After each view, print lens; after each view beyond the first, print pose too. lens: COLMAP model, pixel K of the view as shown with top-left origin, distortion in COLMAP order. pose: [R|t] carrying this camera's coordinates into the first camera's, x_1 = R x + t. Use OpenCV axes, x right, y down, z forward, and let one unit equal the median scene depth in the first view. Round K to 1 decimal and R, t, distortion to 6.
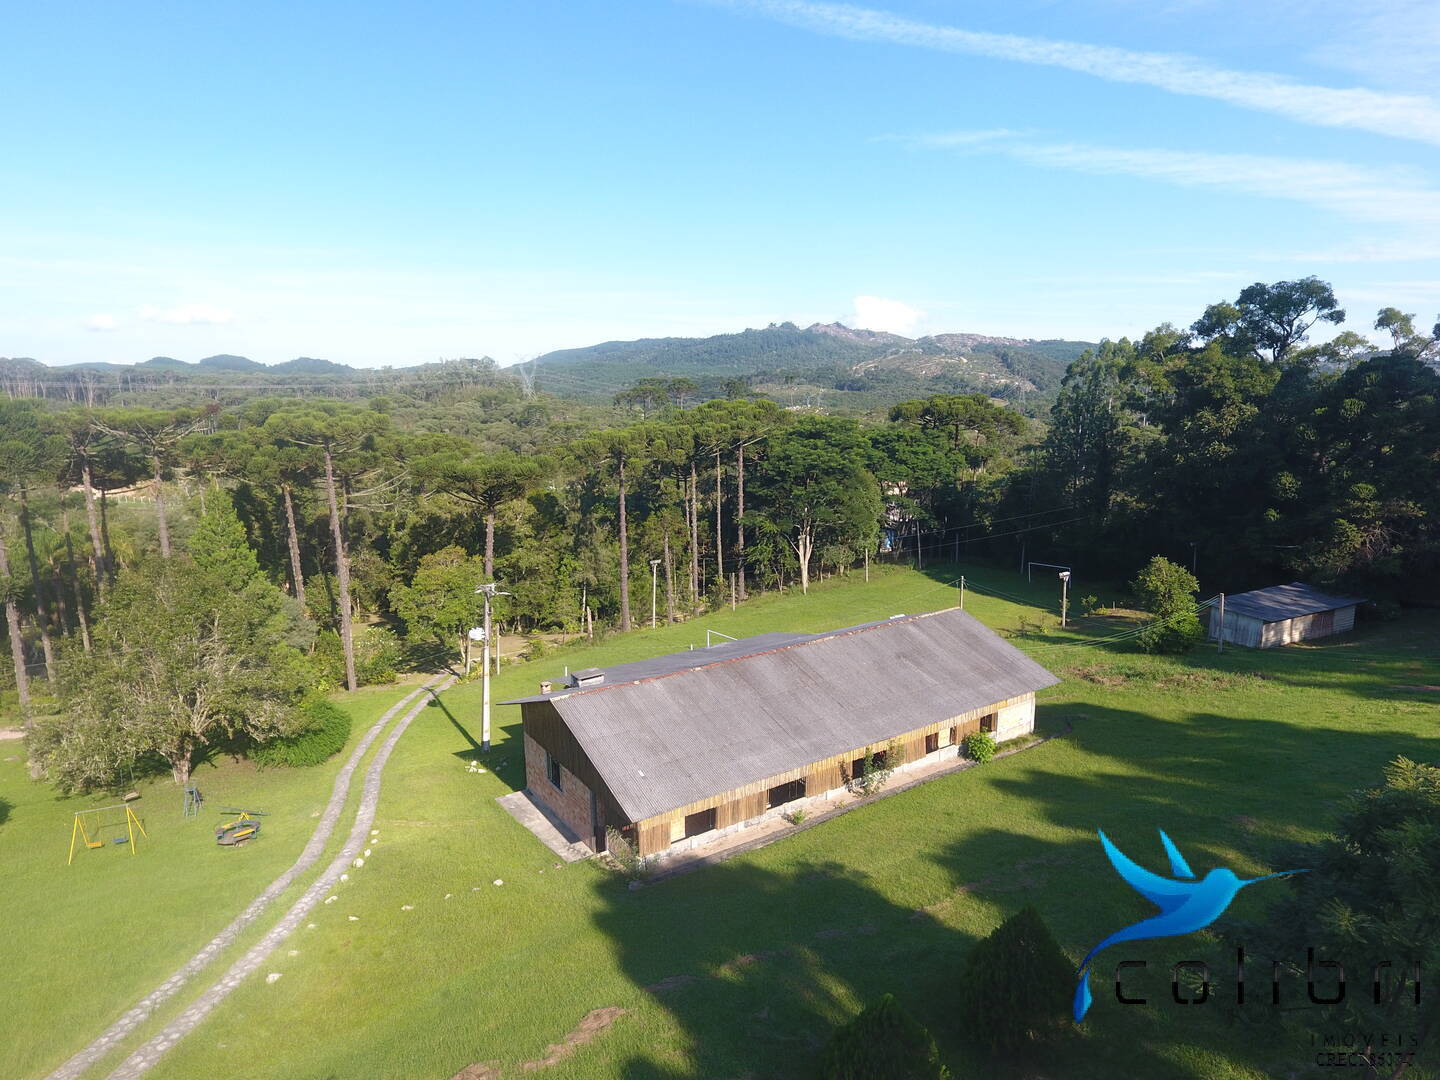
lens RADIAL K [[815.5, 0, 720.0], [0, 815.5, 540.0], [0, 0, 1]] dist [0.000086, -0.008988]
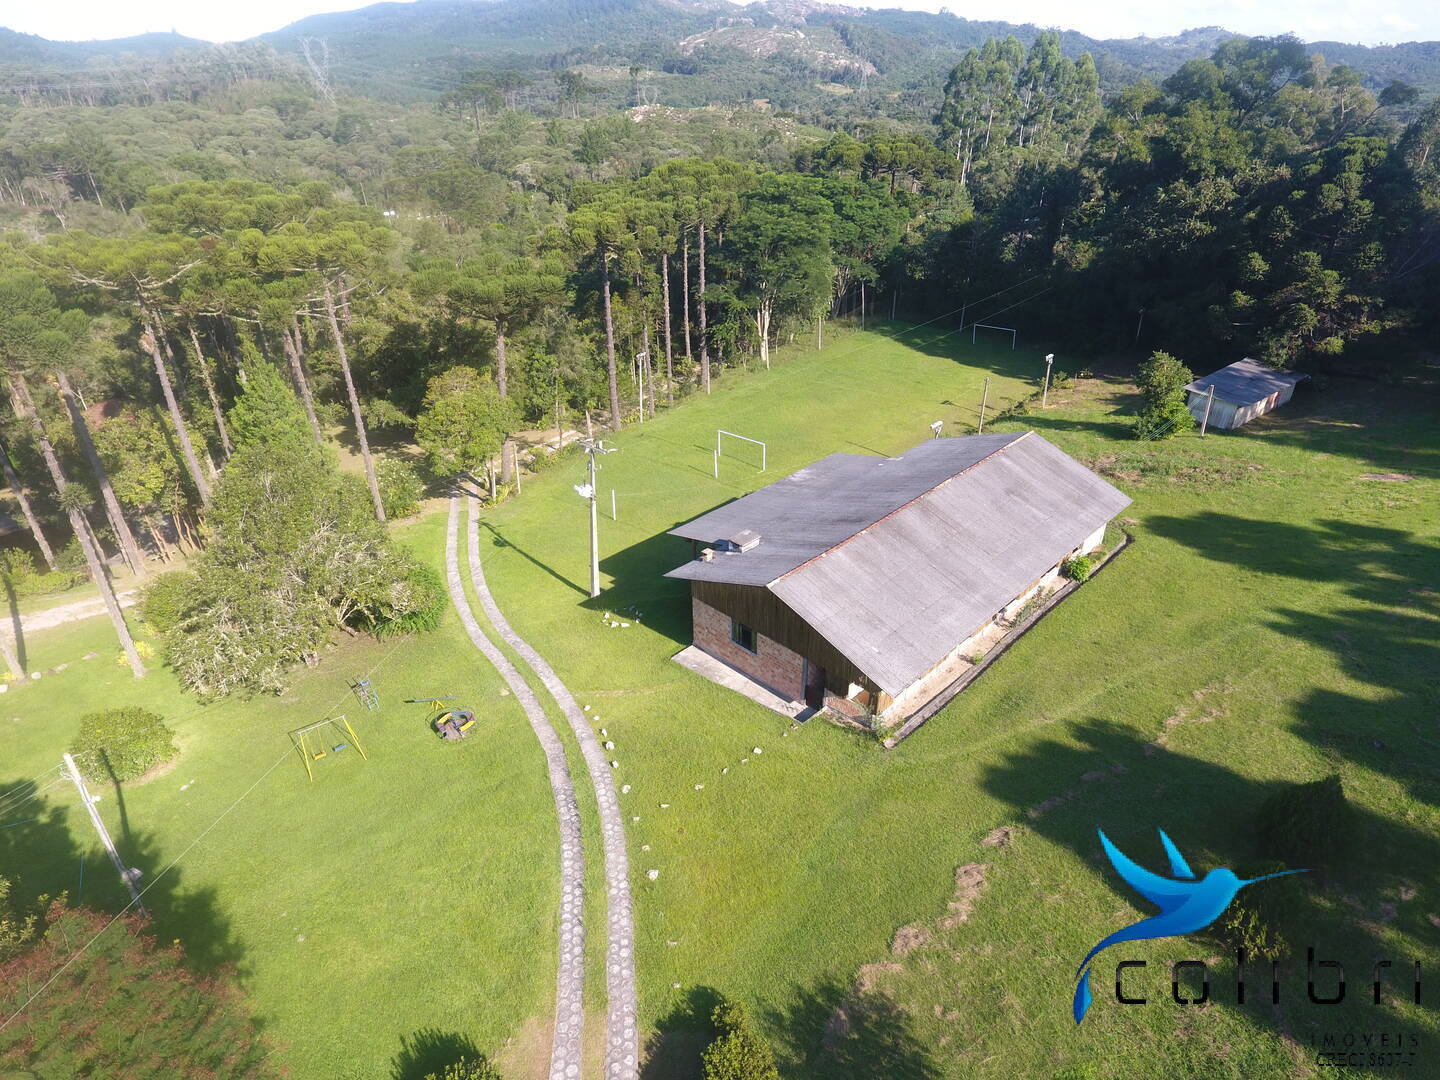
lens RADIAL K [[815.5, 0, 720.0], [0, 815.5, 540.0], [0, 0, 1]] dist [0.000086, -0.008988]
pose [[0.980664, -0.095067, 0.171059, -0.160452], [0.032959, 0.941828, 0.334476, -0.080555], [-0.192905, -0.322371, 0.926750, 0.012128]]
